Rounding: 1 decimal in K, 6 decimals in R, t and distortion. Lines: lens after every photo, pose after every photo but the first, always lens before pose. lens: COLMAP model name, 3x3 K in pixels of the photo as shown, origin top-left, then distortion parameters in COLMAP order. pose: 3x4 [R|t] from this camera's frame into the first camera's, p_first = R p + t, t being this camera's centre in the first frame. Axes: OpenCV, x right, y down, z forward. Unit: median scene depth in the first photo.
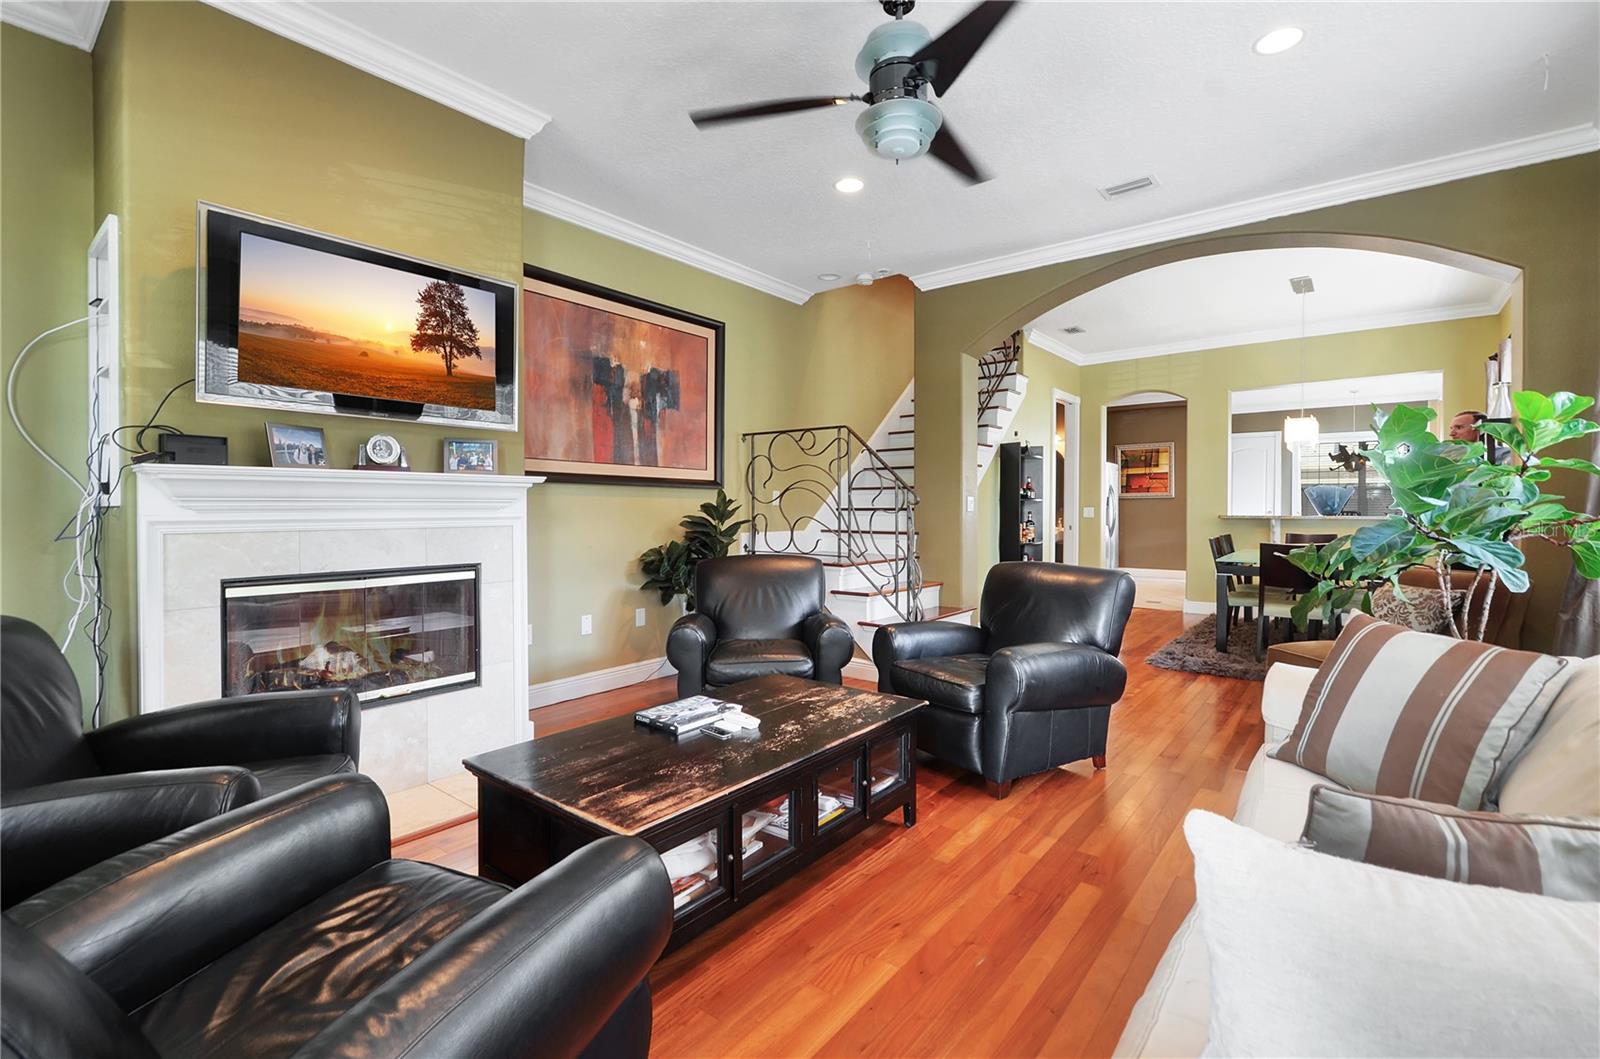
lens RADIAL K [[729.4, 0, 795.2], [0, 729.4, 514.1], [0, 0, 1]] dist [-0.001991, -0.000598]
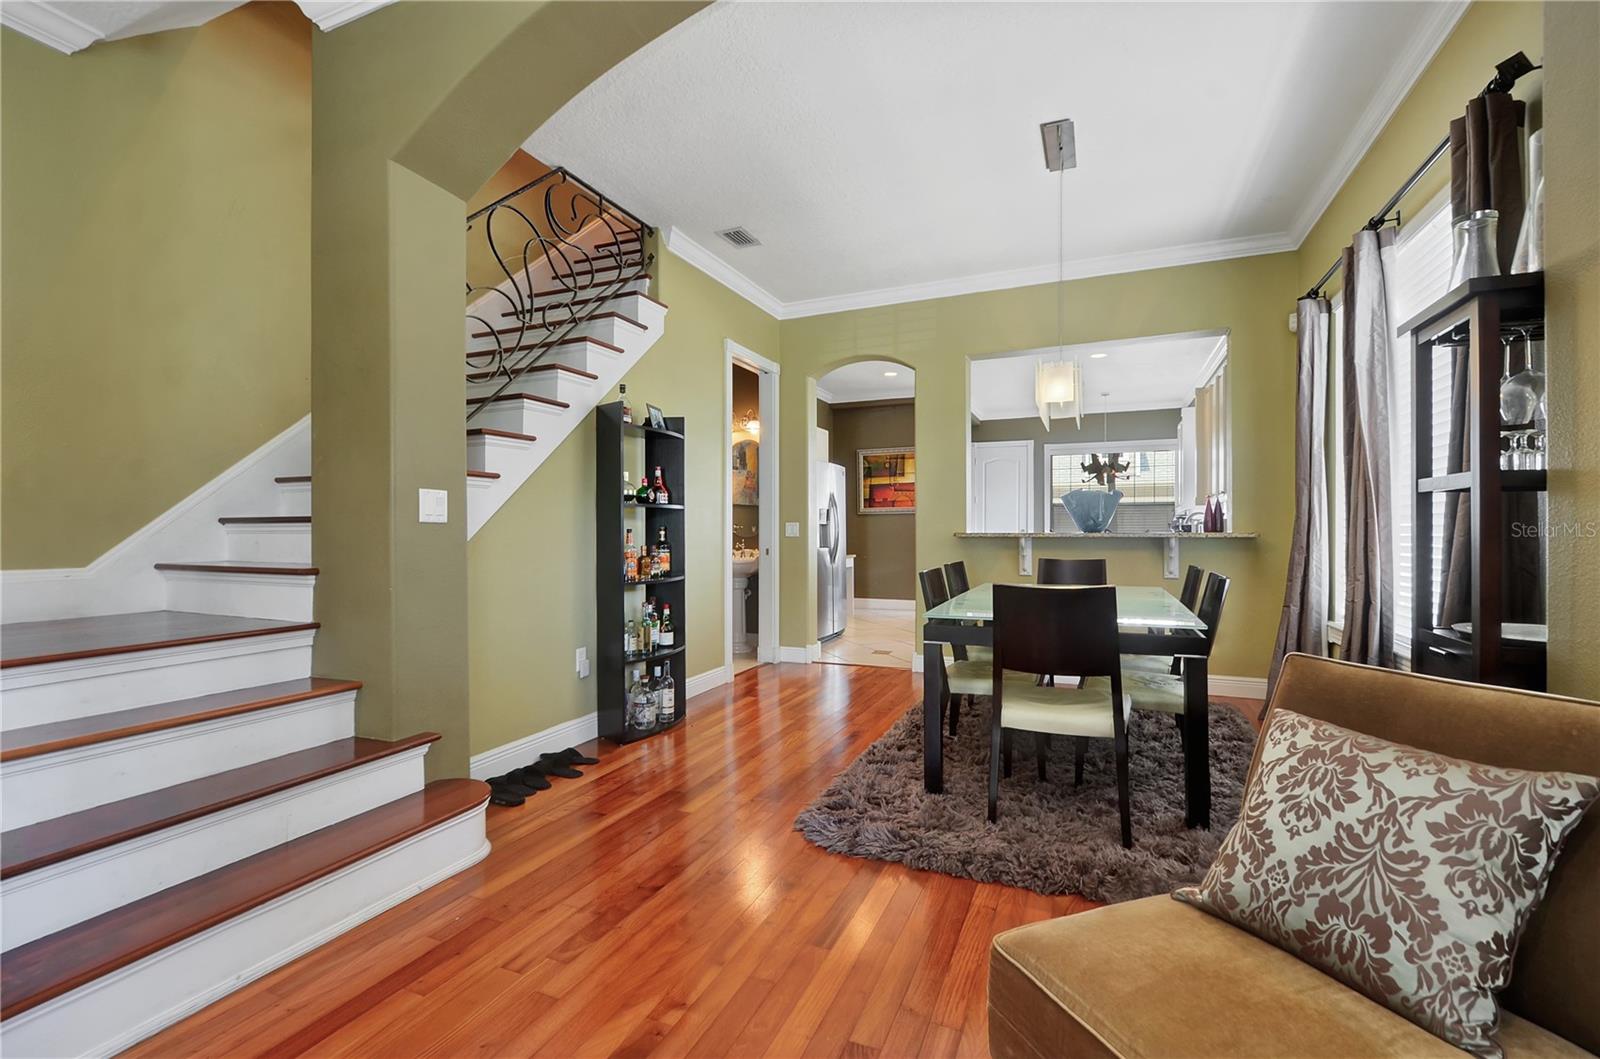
lens RADIAL K [[699.1, 0, 800.0], [0, 699.1, 529.5], [0, 0, 1]] dist [-0.000573, 0.000014]
pose [[0.965273, -0.000552, 0.261242, 0.249693], [0.002674, 0.999966, -0.007767, 0.003194], [-0.261228, 0.008196, 0.965242, 0.371890]]
